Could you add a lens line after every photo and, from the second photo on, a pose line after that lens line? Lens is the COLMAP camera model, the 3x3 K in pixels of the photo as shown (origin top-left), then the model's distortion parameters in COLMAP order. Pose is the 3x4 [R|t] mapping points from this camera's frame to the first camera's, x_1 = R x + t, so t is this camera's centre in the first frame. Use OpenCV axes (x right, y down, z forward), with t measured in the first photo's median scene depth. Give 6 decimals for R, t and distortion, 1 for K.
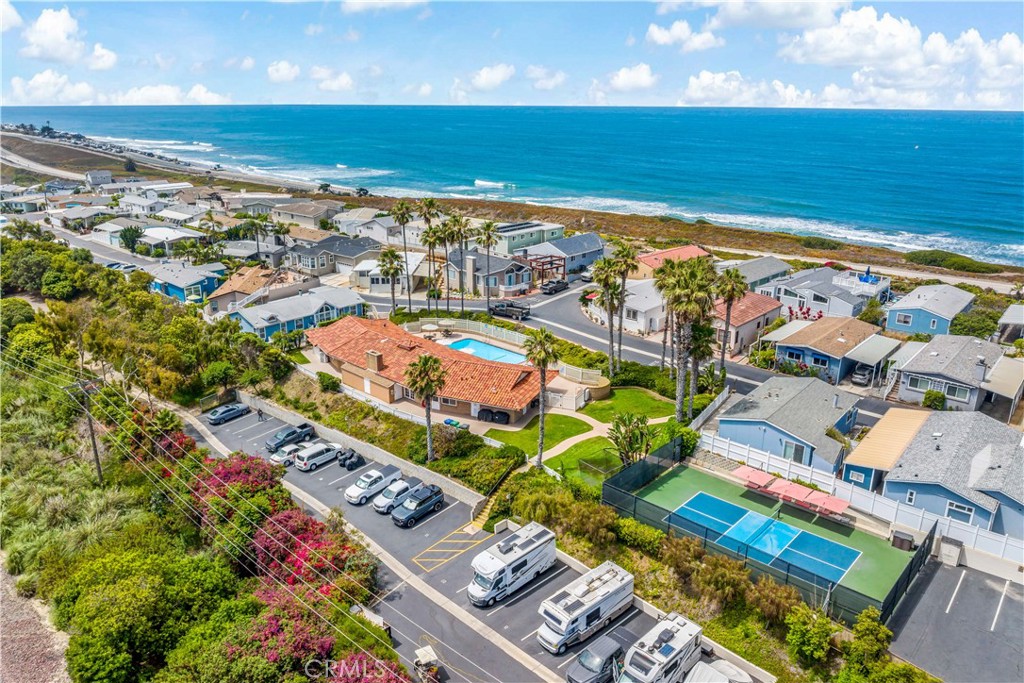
lens RADIAL K [[693.4, 0, 512.0], [0, 693.4, 341.5], [0, 0, 1]] dist [-0.003370, -0.000307]
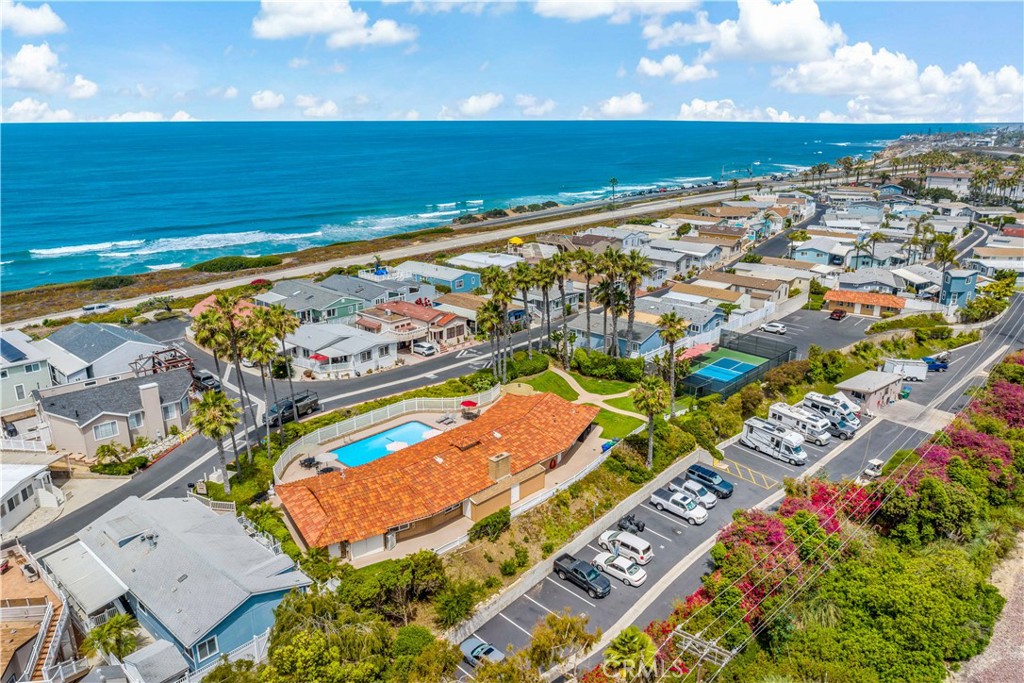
lens RADIAL K [[712.8, 0, 512.0], [0, 712.8, 341.5], [0, 0, 1]] dist [0.062715, -0.000818]
pose [[0.036398, -0.314010, 0.948722, -0.959253], [0.322079, 0.902379, 0.286315, -0.346363], [-0.946013, 0.295142, 0.133981, 0.824539]]
